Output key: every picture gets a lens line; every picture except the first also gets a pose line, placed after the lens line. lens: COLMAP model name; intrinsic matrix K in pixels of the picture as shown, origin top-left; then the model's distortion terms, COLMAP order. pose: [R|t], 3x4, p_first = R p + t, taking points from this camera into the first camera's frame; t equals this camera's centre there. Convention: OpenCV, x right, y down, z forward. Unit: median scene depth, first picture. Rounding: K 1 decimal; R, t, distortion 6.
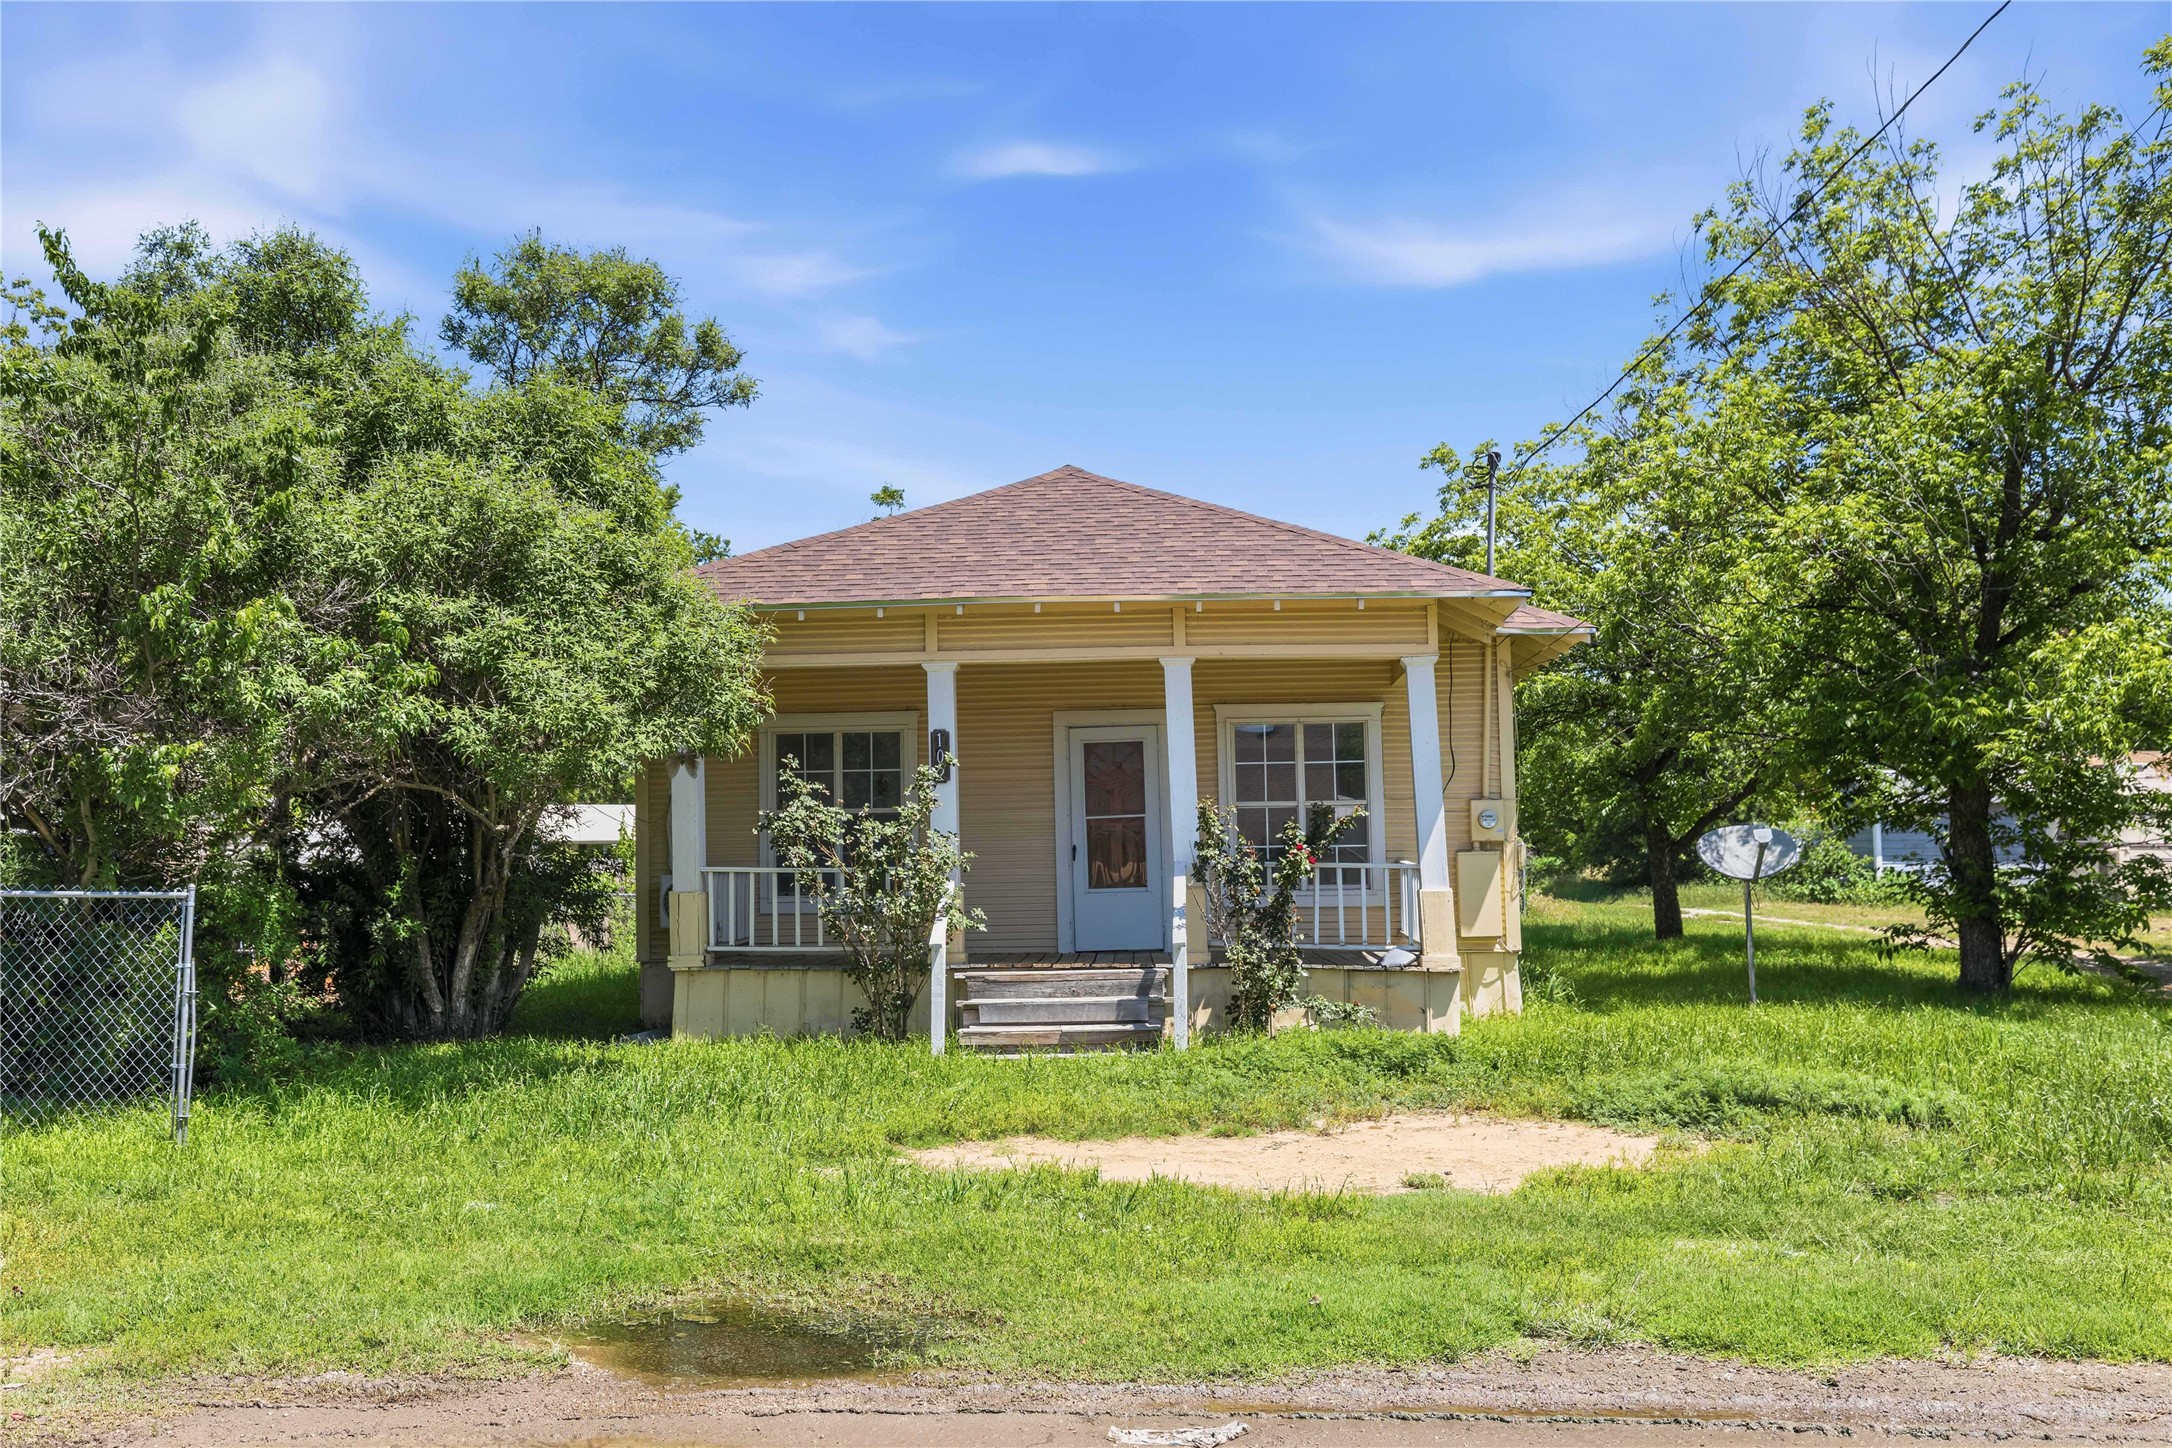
lens RADIAL K [[1992.1, 0, 1086.0], [0, 1992.1, 724.0], [0, 0, 1]] dist [0.000405, -0.006127]
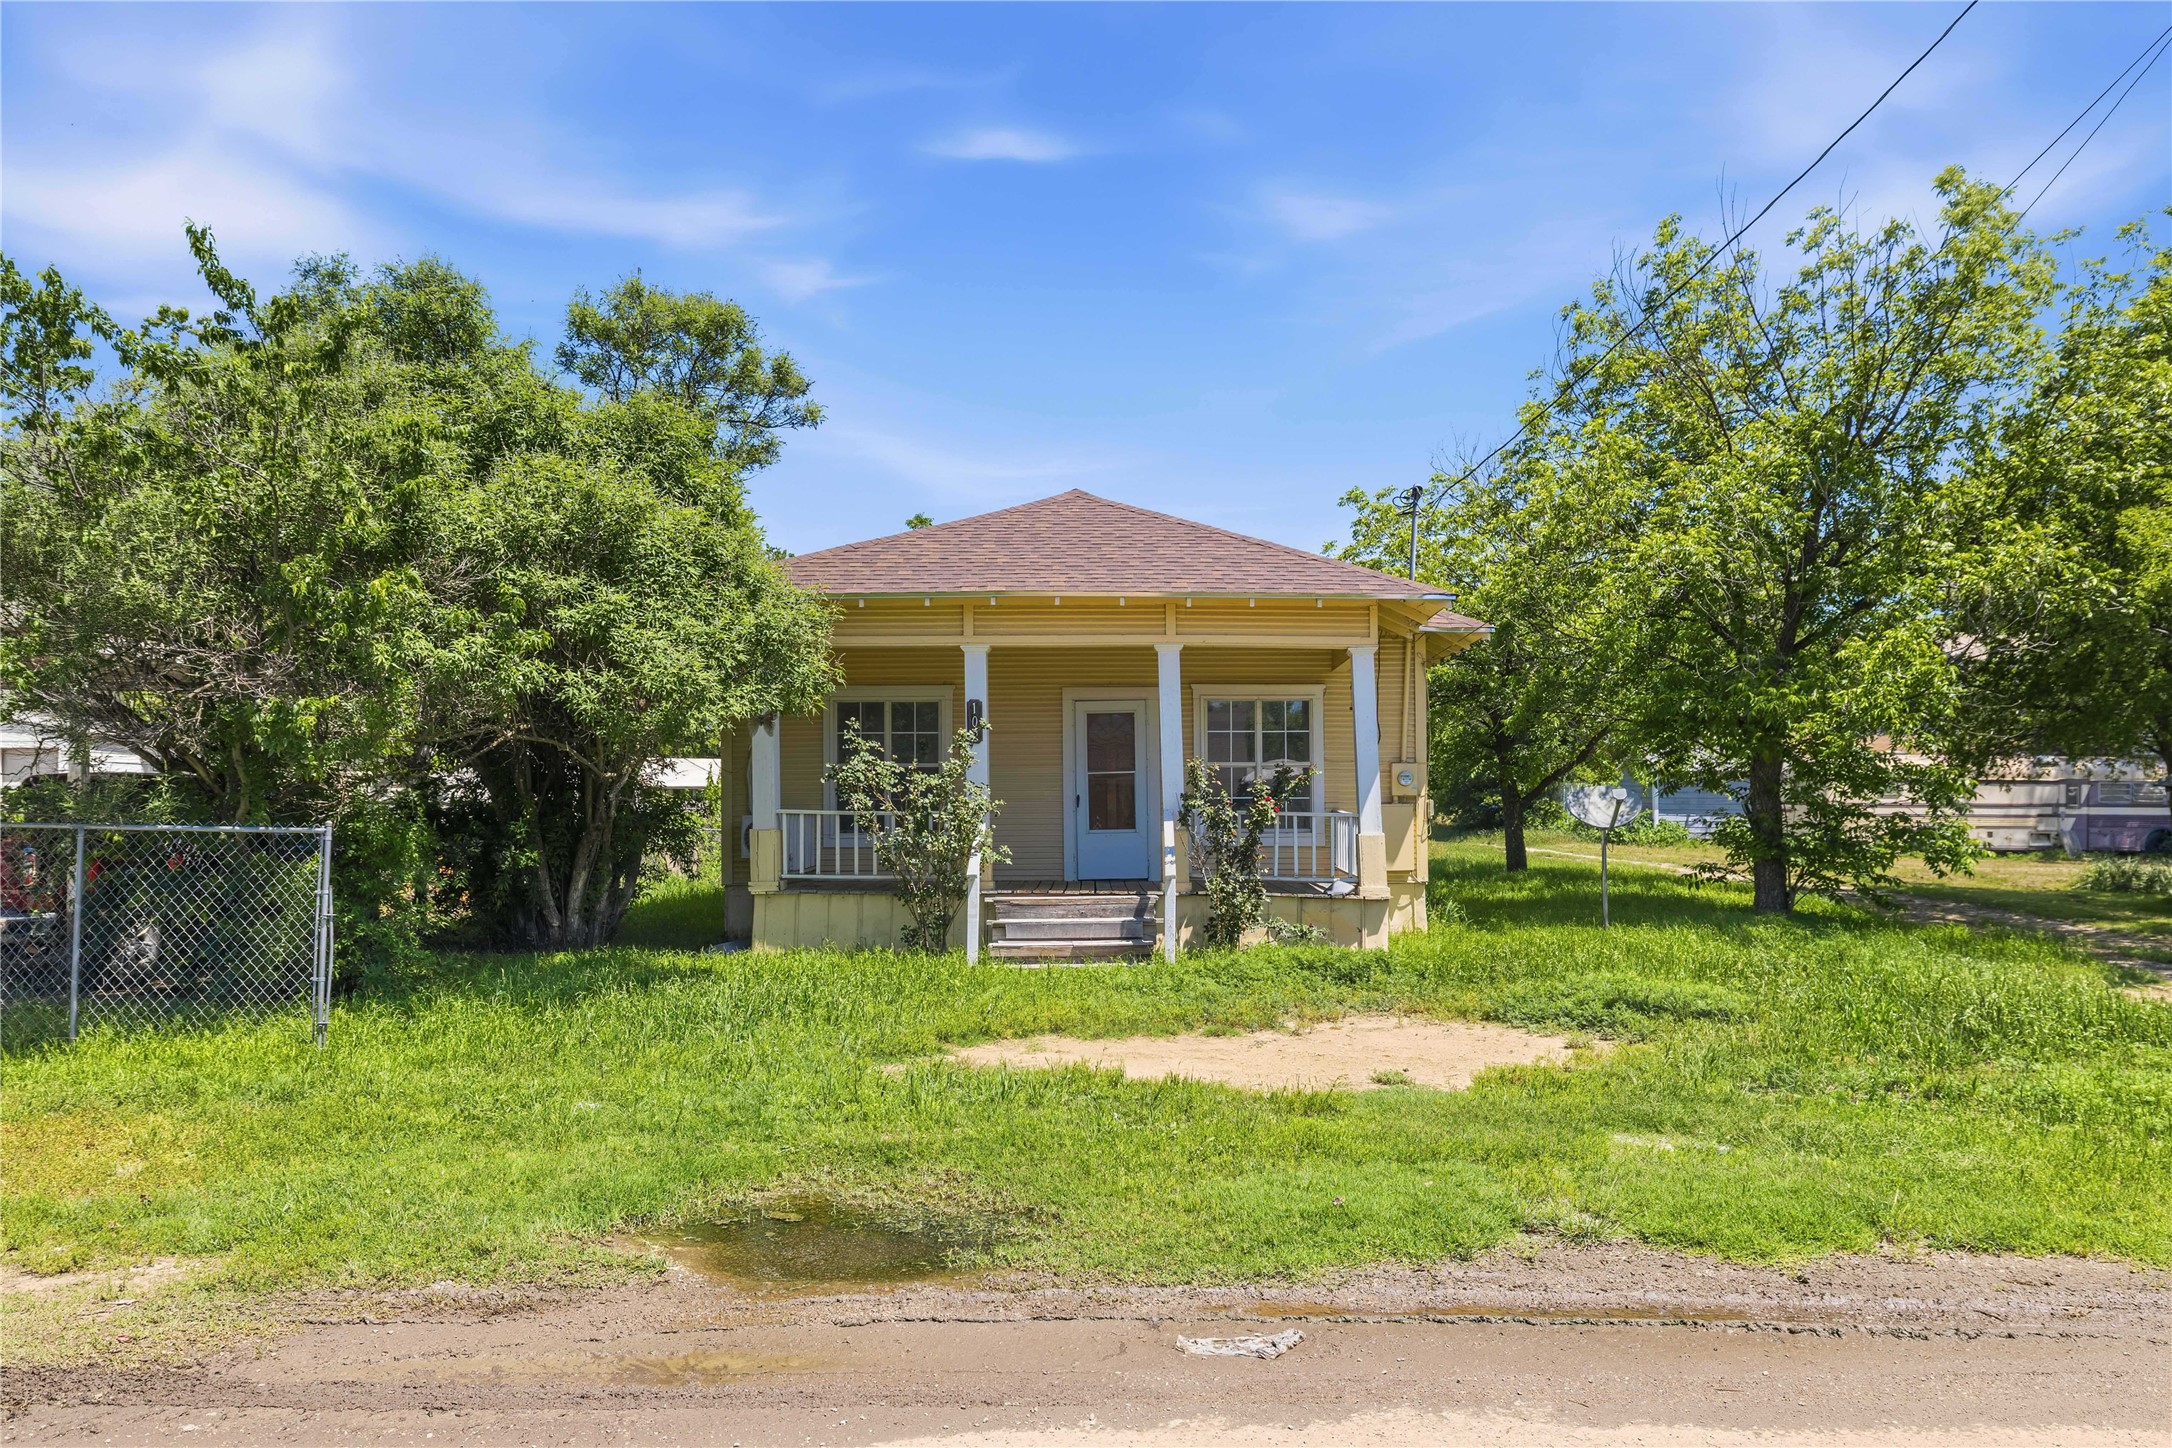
lens RADIAL K [[1454.9, 0, 1140.1], [0, 1454.9, 776.3], [0, 0, 1]] dist [0.021634, -0.034267]
pose [[0.998035, 0.012882, 0.061327, -0.029964], [-0.015831, 0.998728, 0.047862, 0.006155], [-0.060632, -0.048739, 0.996970, 0.113174]]
